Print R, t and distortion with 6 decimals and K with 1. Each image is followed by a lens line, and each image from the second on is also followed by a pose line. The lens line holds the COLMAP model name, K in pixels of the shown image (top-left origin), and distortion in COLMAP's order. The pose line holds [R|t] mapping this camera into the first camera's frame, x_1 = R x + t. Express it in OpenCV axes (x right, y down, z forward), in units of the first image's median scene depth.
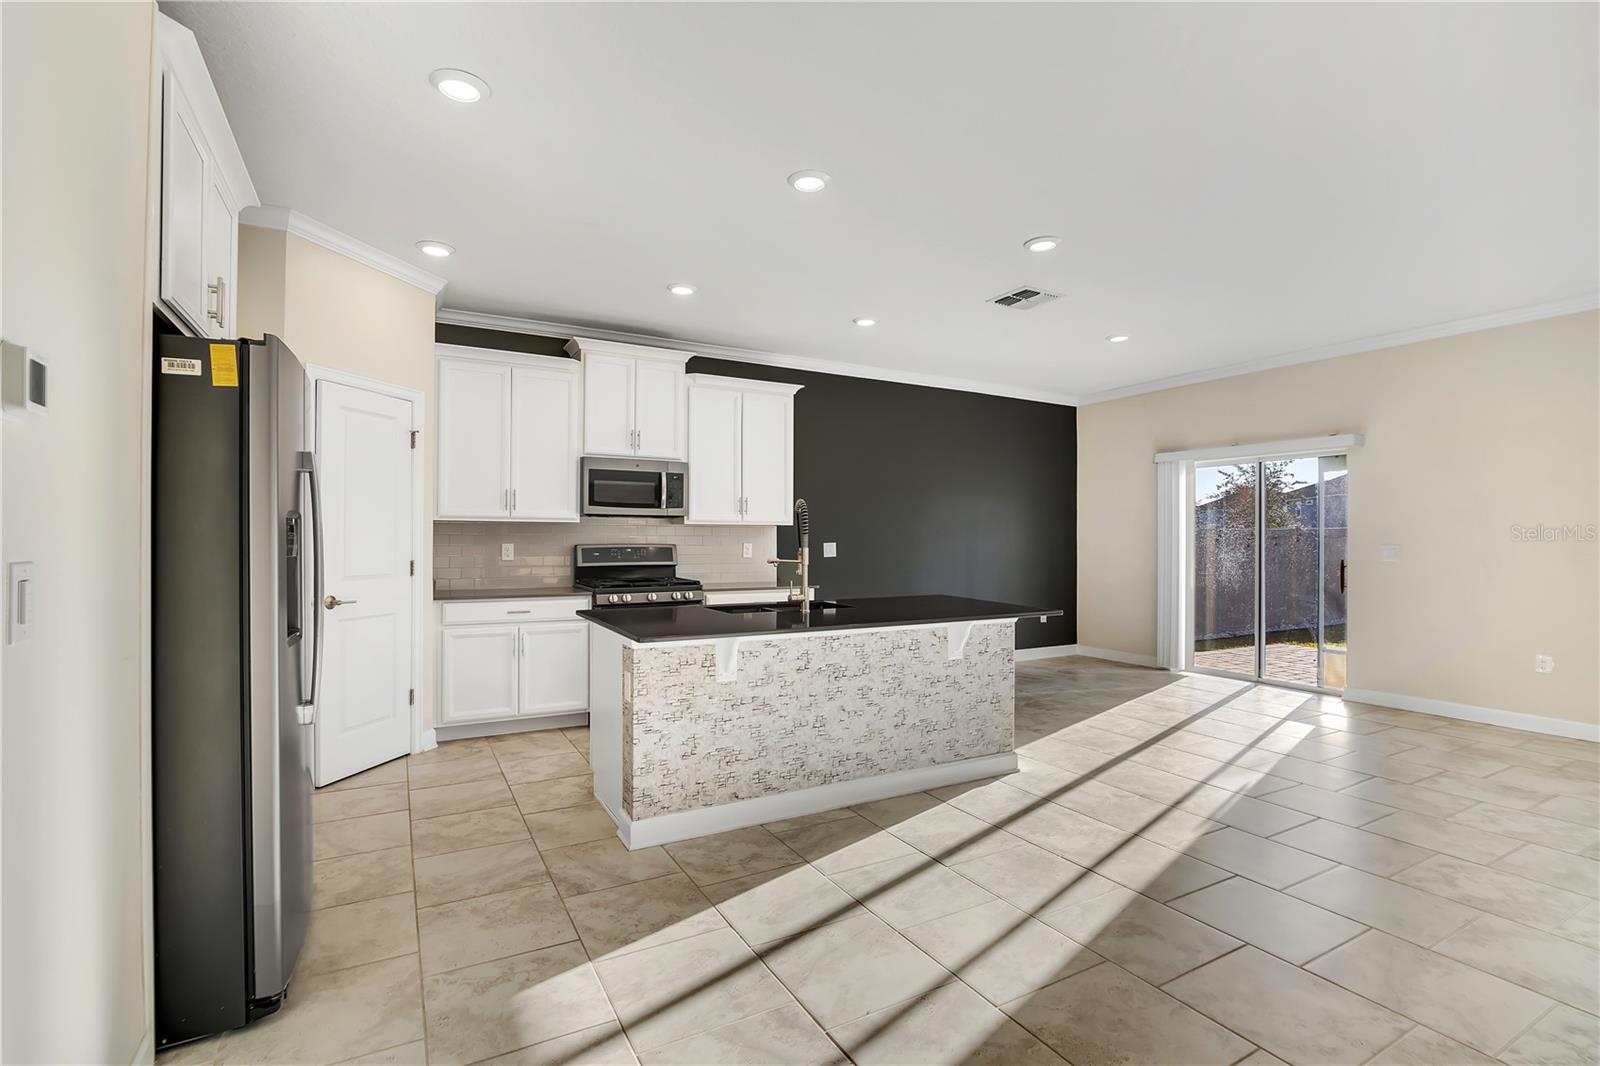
lens RADIAL K [[744.9, 0, 801.6], [0, 744.9, 532.8], [0, 0, 1]] dist [-0.014768, 0.000529]
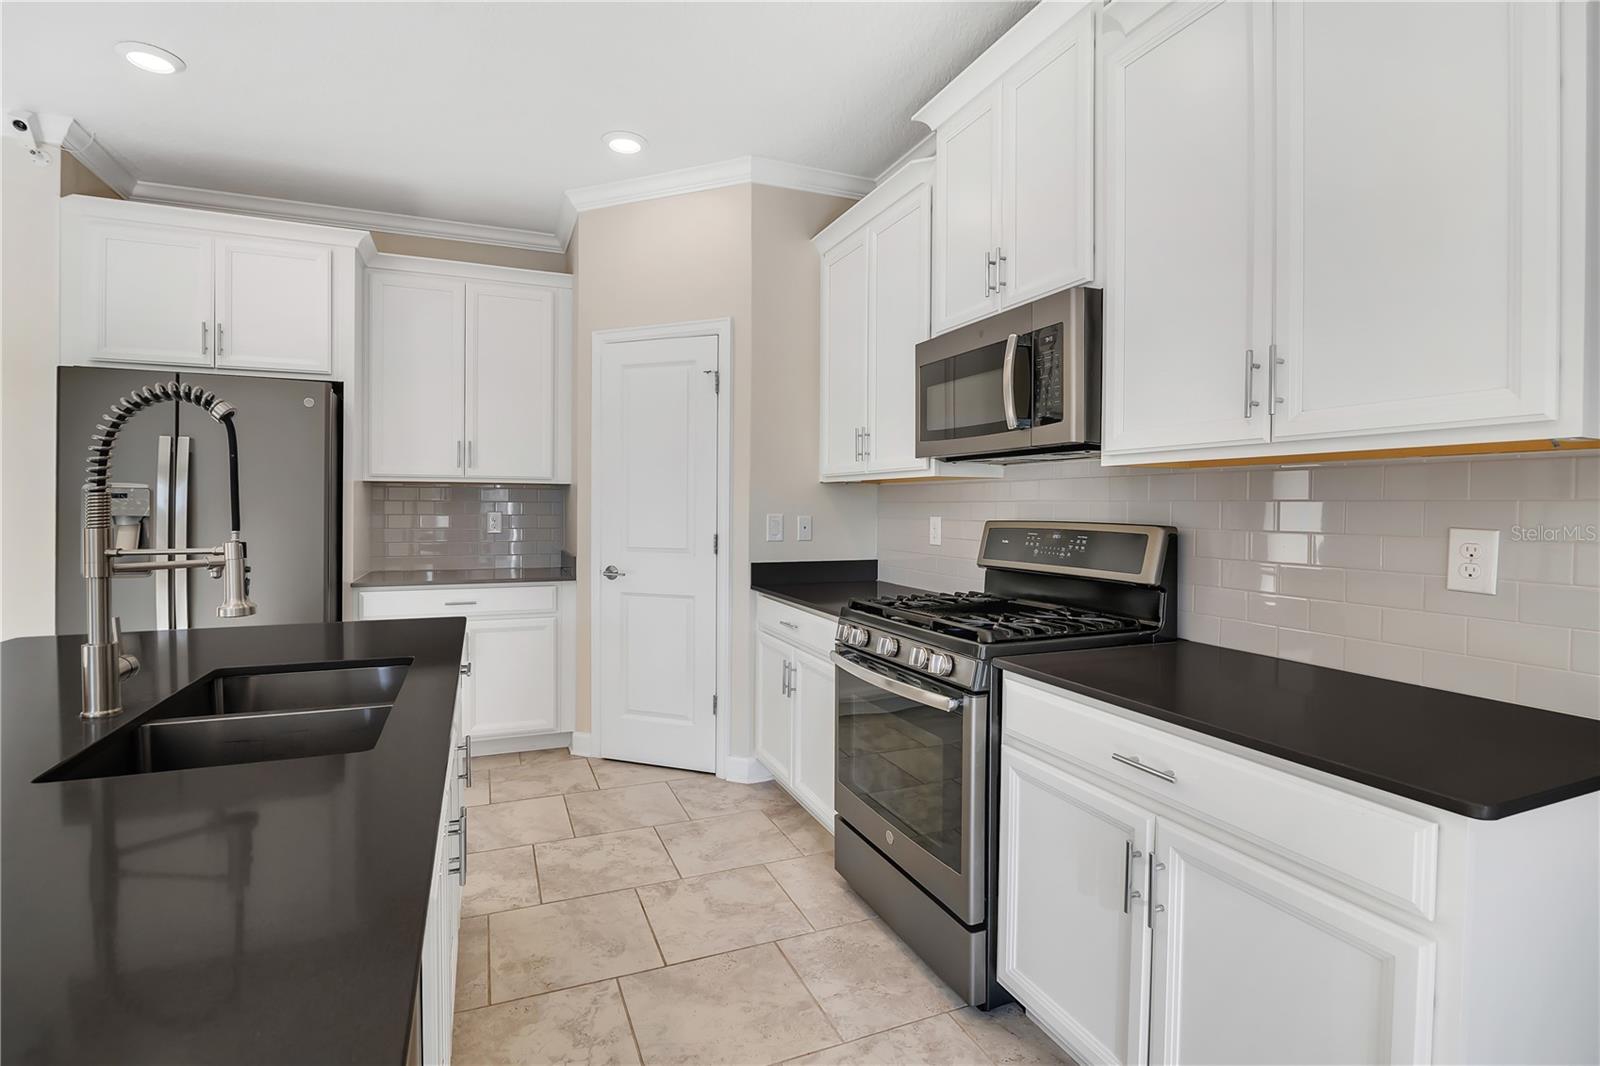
lens RADIAL K [[744.9, 0, 797.1], [0, 744.9, 516.3], [0, 0, 1]] dist [-0.014768, 0.000529]
pose [[-0.111881, 0.010908, -0.993662, 0.259598], [0.000773, 0.999940, 0.010889, 0.009121], [0.993721, 0.000450, -0.111883, 1.171310]]
